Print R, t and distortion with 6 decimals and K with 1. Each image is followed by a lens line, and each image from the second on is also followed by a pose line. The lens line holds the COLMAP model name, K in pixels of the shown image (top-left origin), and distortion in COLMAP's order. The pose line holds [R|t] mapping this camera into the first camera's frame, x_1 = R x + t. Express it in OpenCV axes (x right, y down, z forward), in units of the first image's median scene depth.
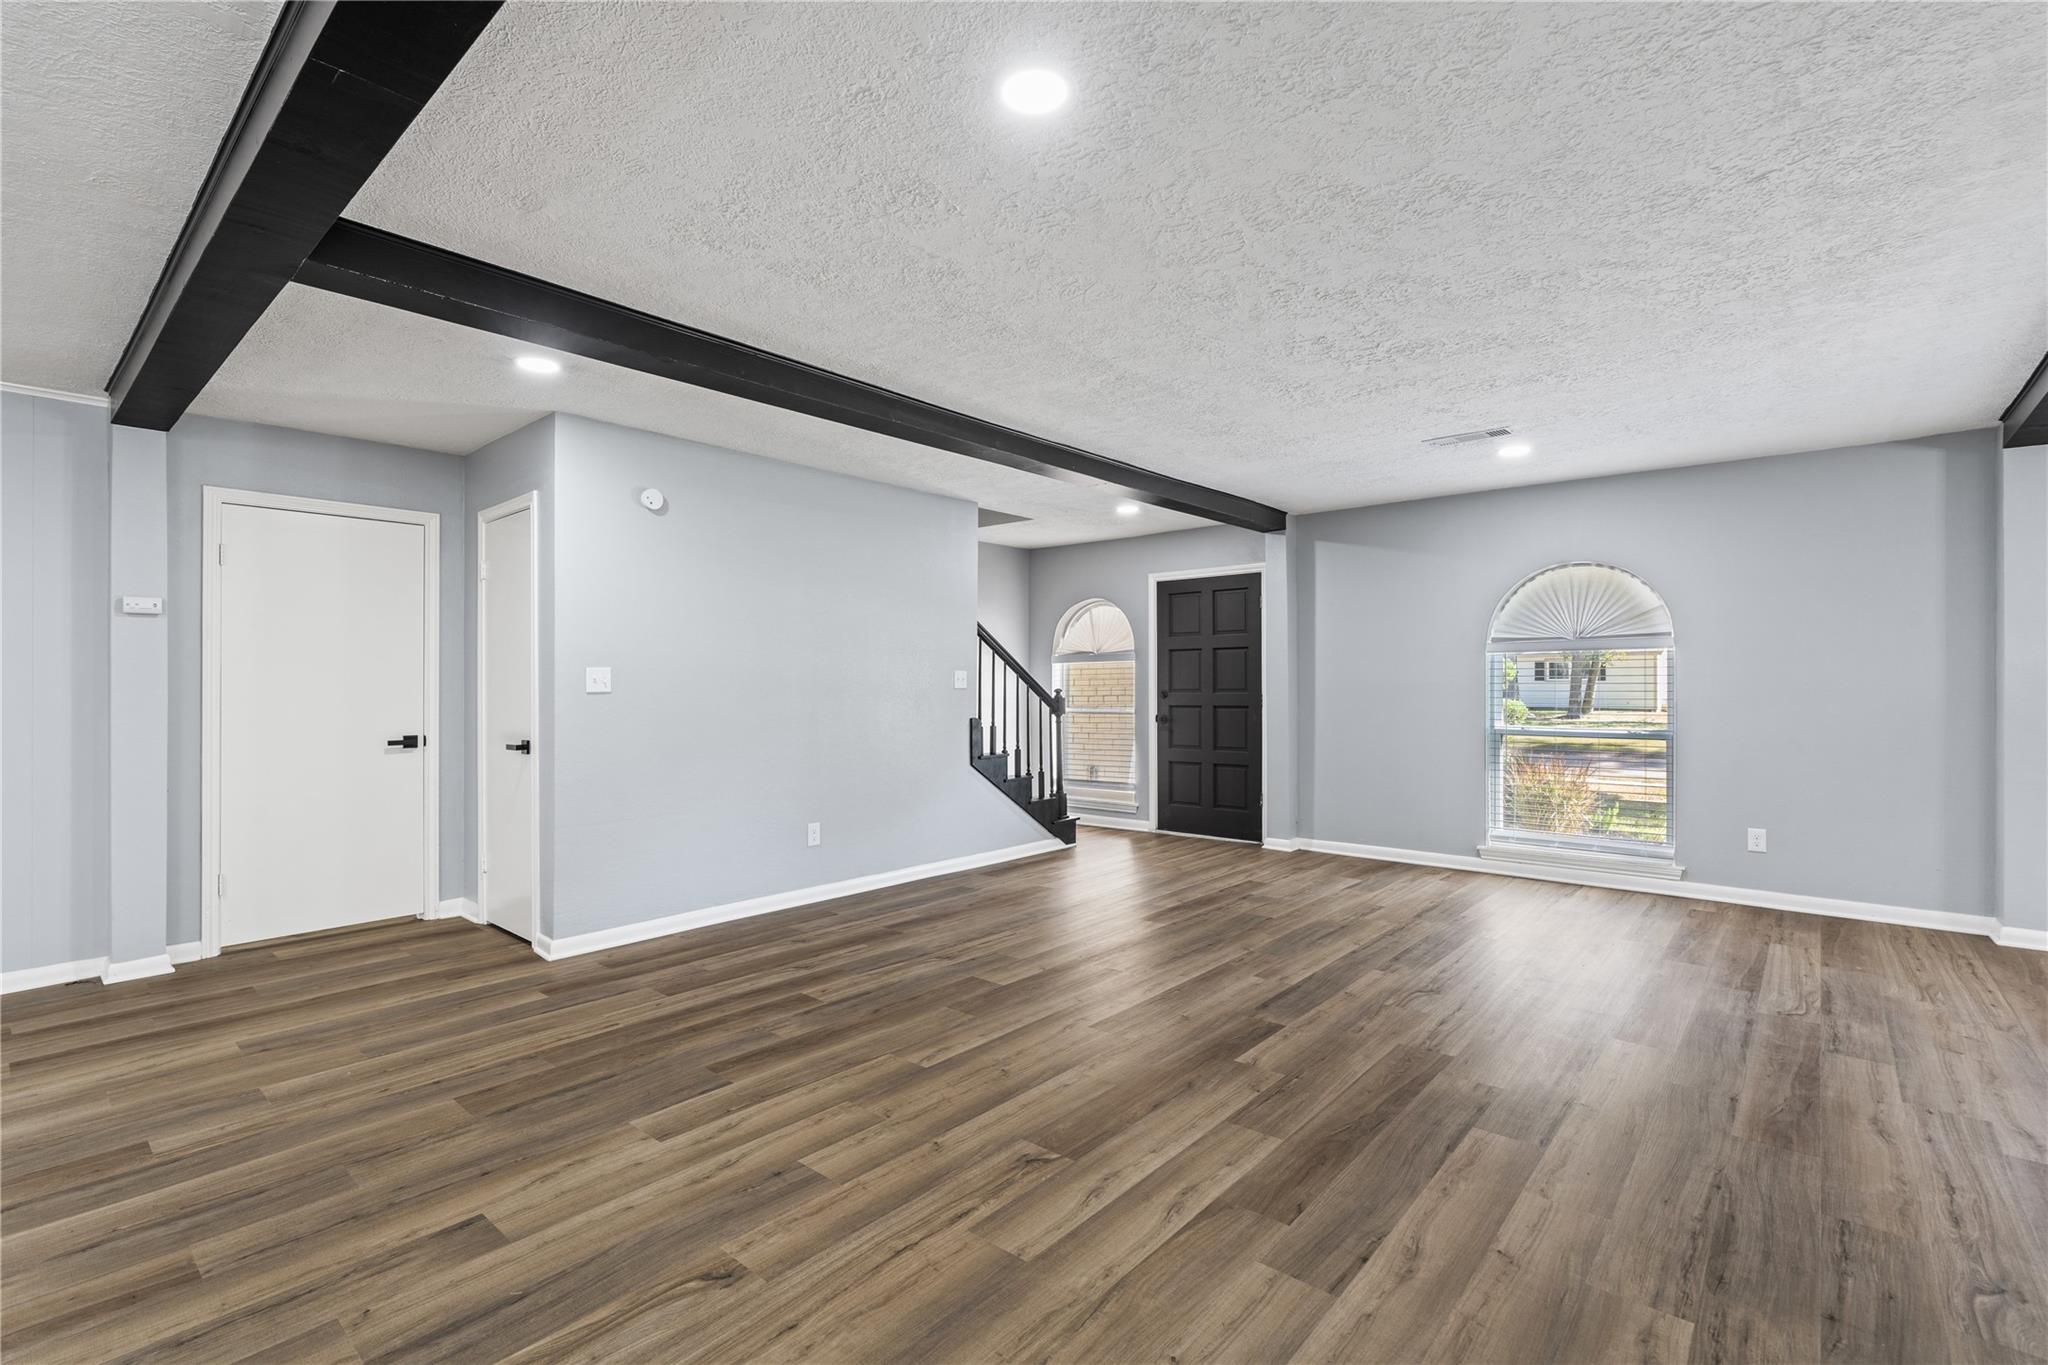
lens RADIAL K [[920.8, 0, 1023.4], [0, 920.8, 678.2], [0, 0, 1]] dist [-0.004868, 0.001375]
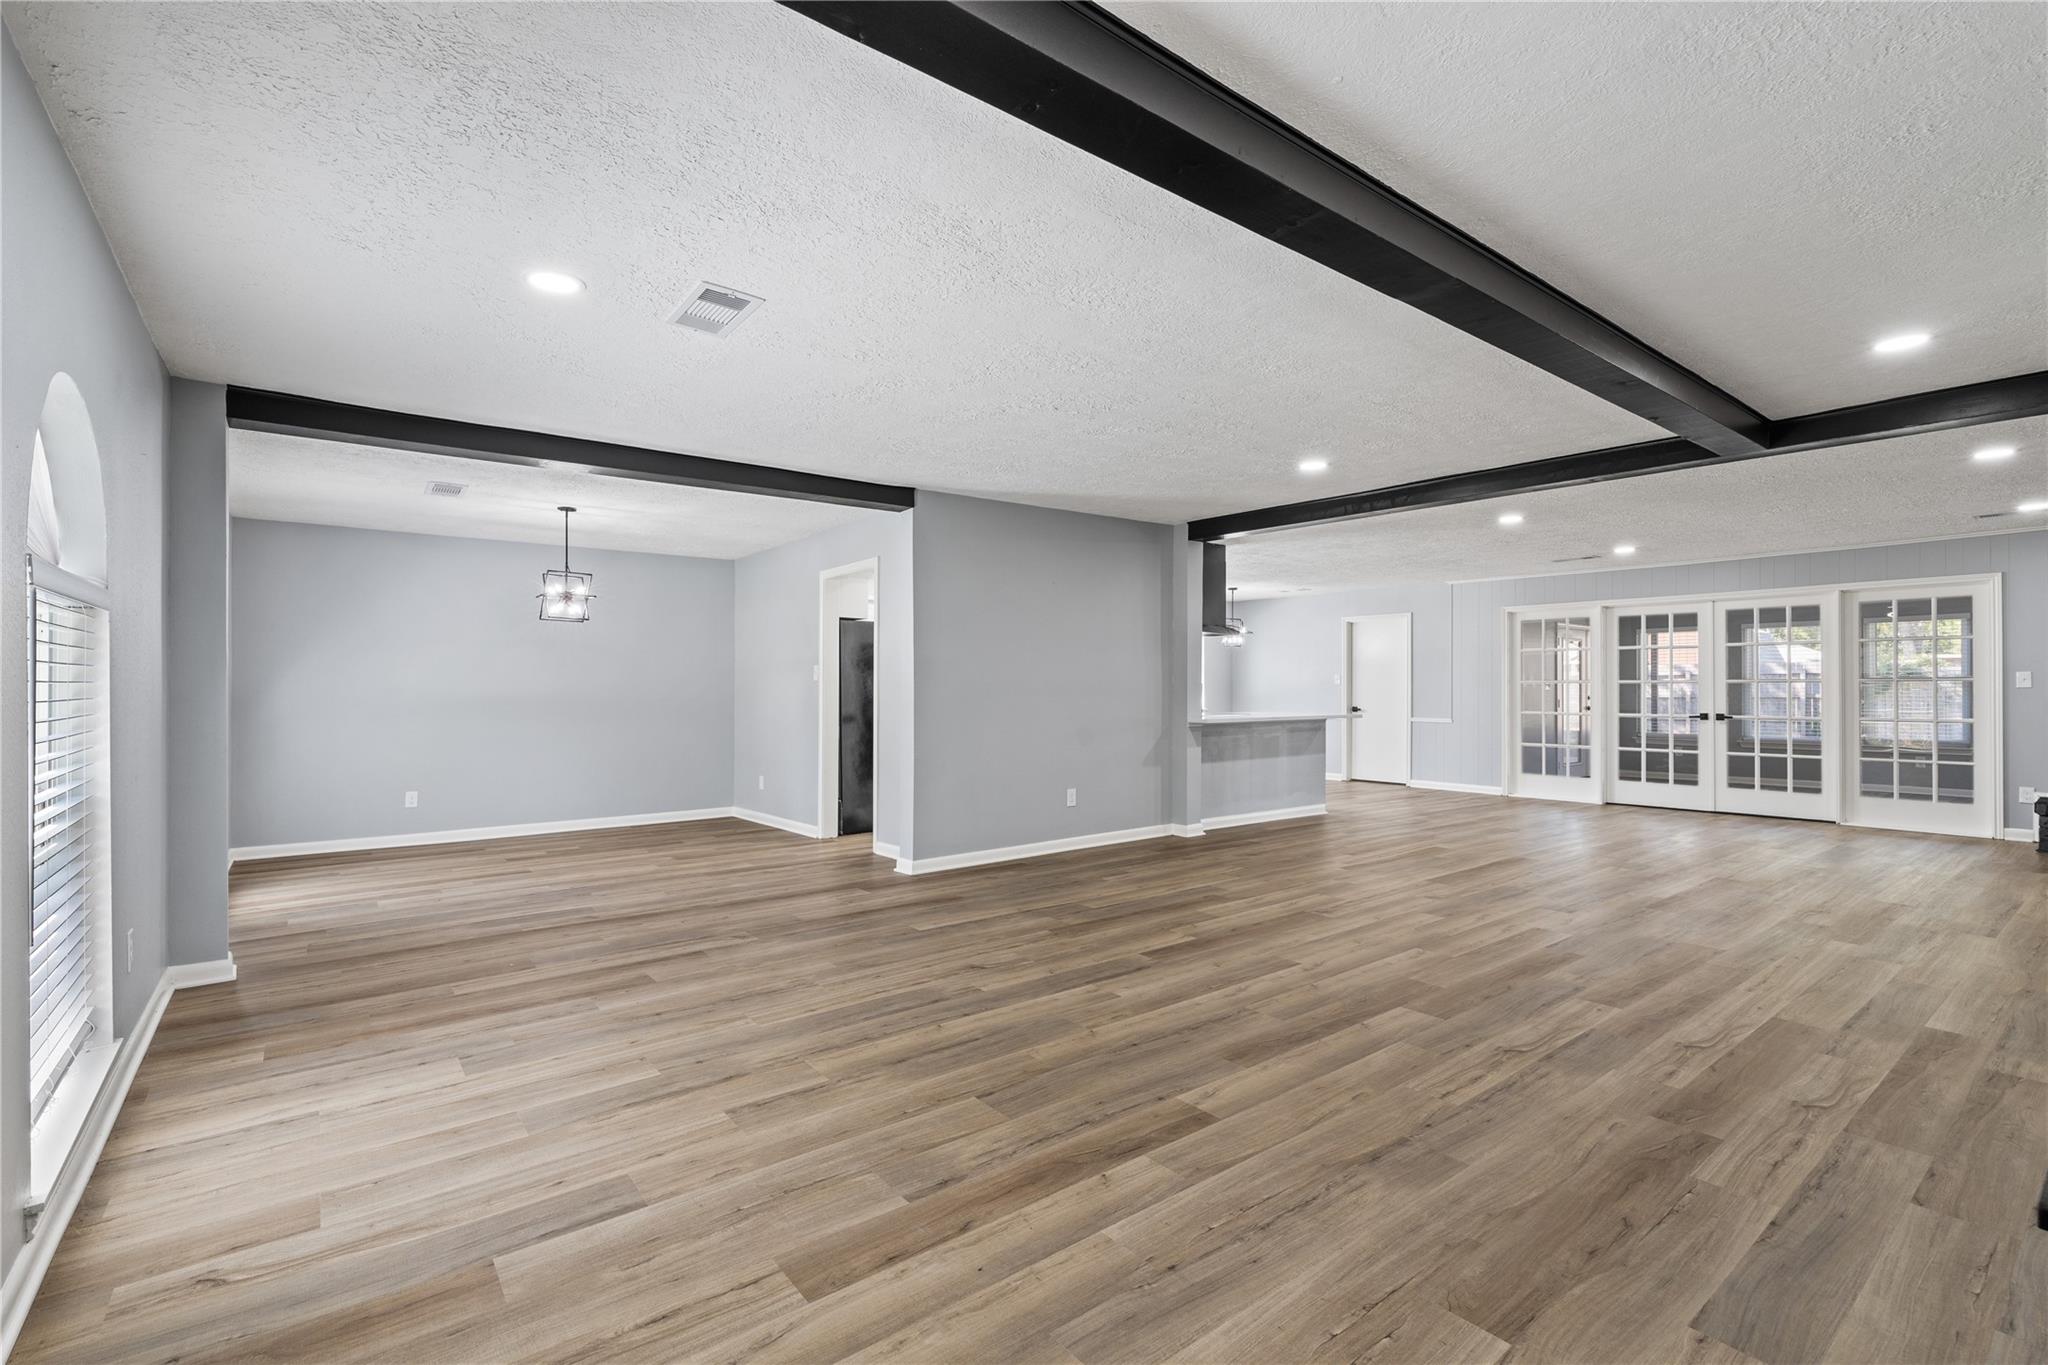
lens RADIAL K [[920.8, 0, 1024.4], [0, 920.8, 687.3], [0, 0, 1]] dist [-0.004868, 0.001375]
pose [[-0.981146, 0.001096, 0.193265, 0.120448], [0.000193, 0.999989, -0.004688, 0.012030], [-0.193268, -0.004563, -0.981135, 1.399723]]
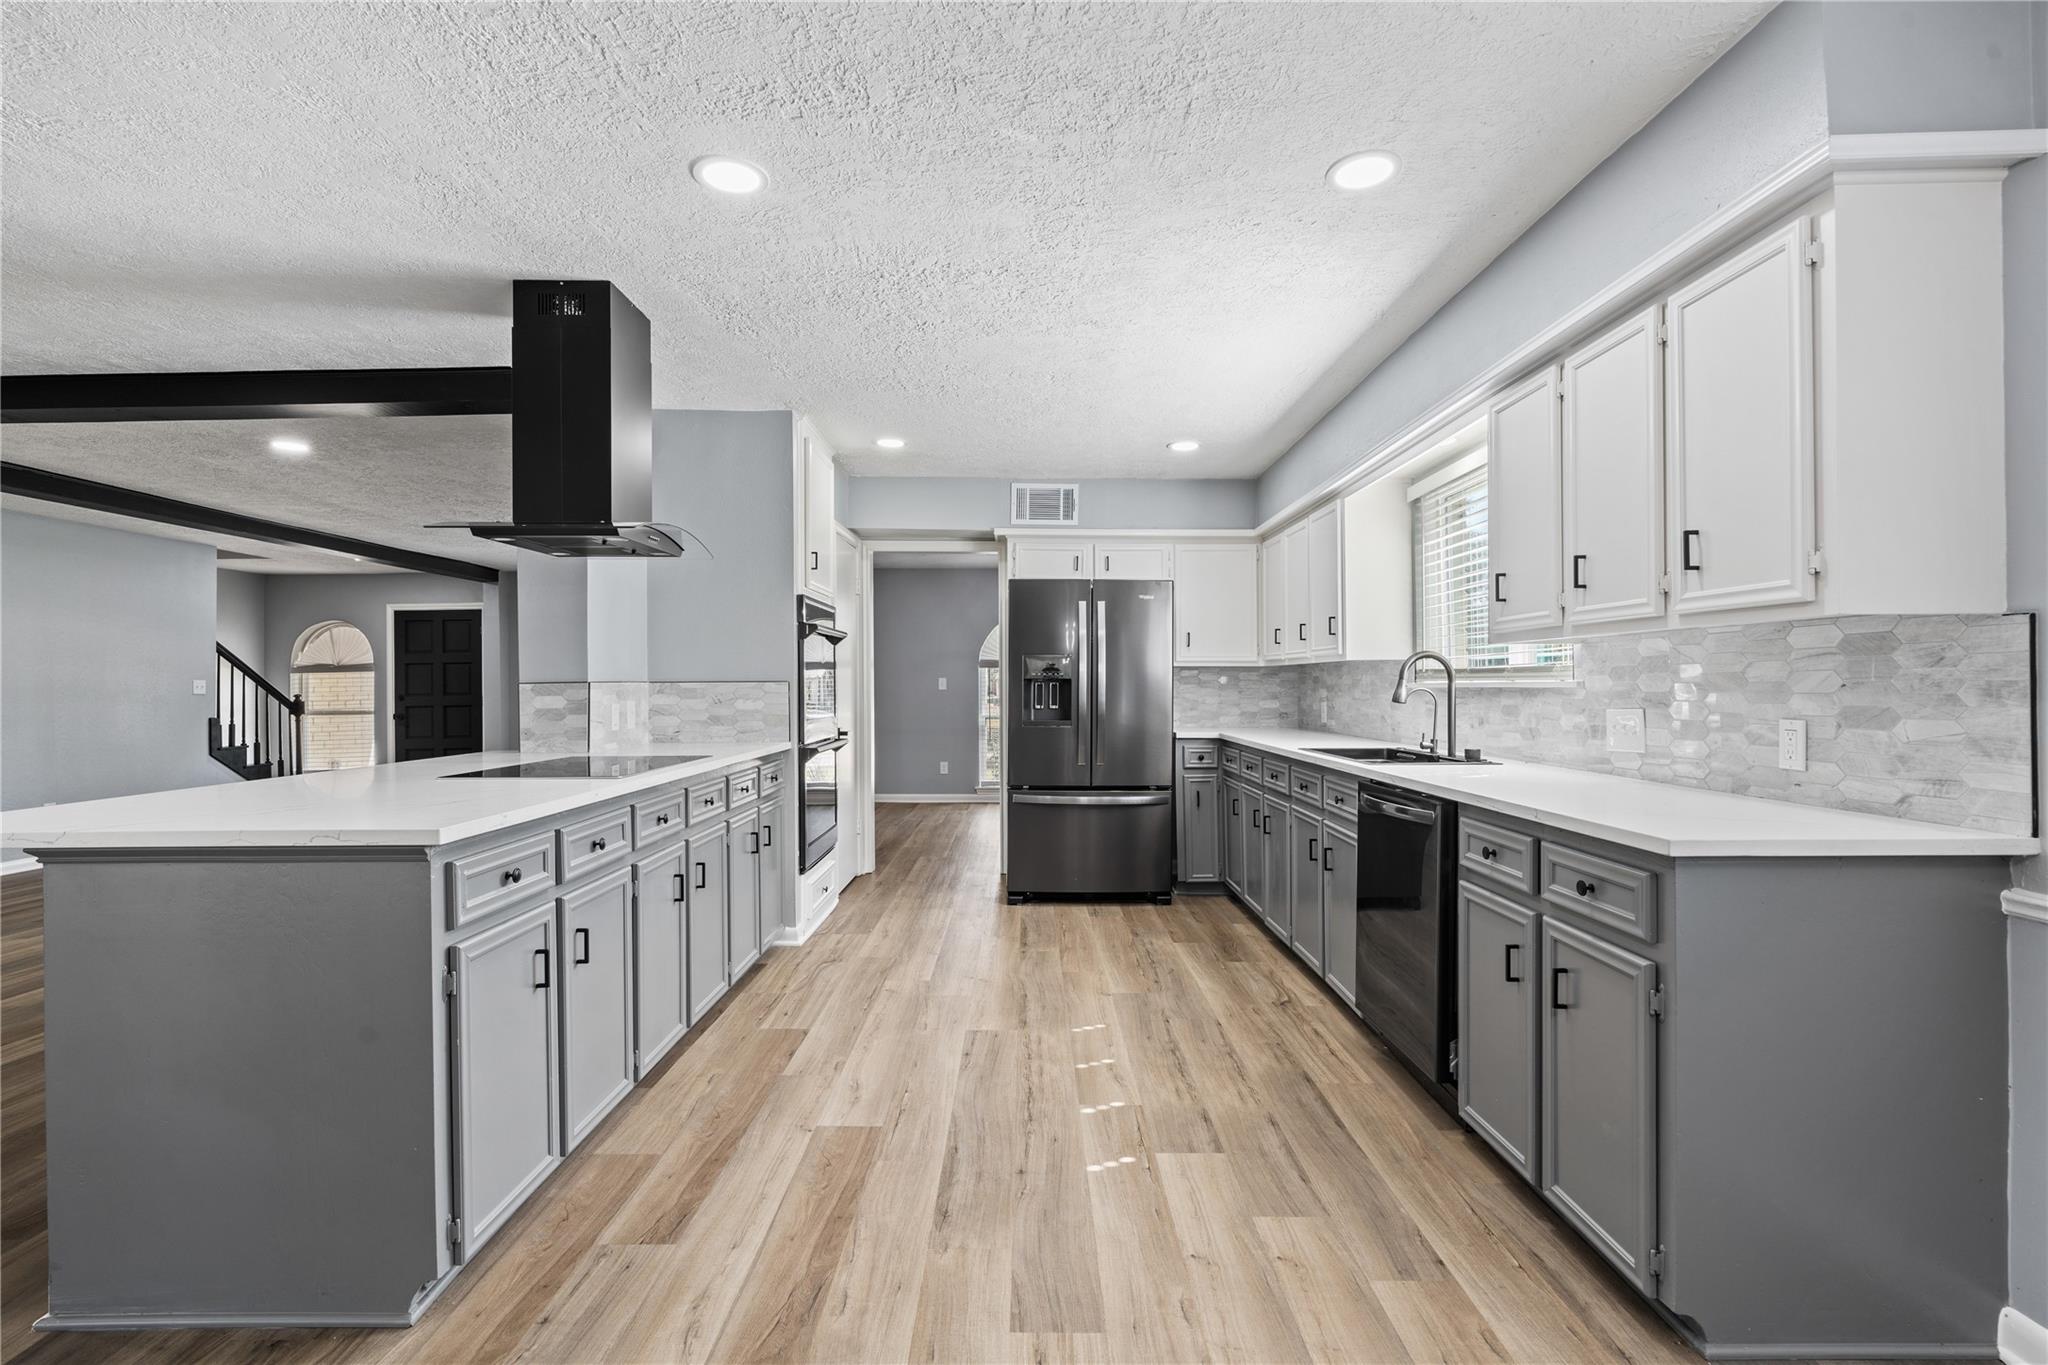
lens RADIAL K [[920.8, 0, 1020.2], [0, 920.8, 682.6], [0, 0, 1]] dist [-0.004868, 0.001375]
pose [[0.758609, -0.002237, 0.651543, -0.033760], [0.004080, 0.999991, -0.001316, 0.001565], [-0.651534, 0.003657, 0.758611, -0.654653]]
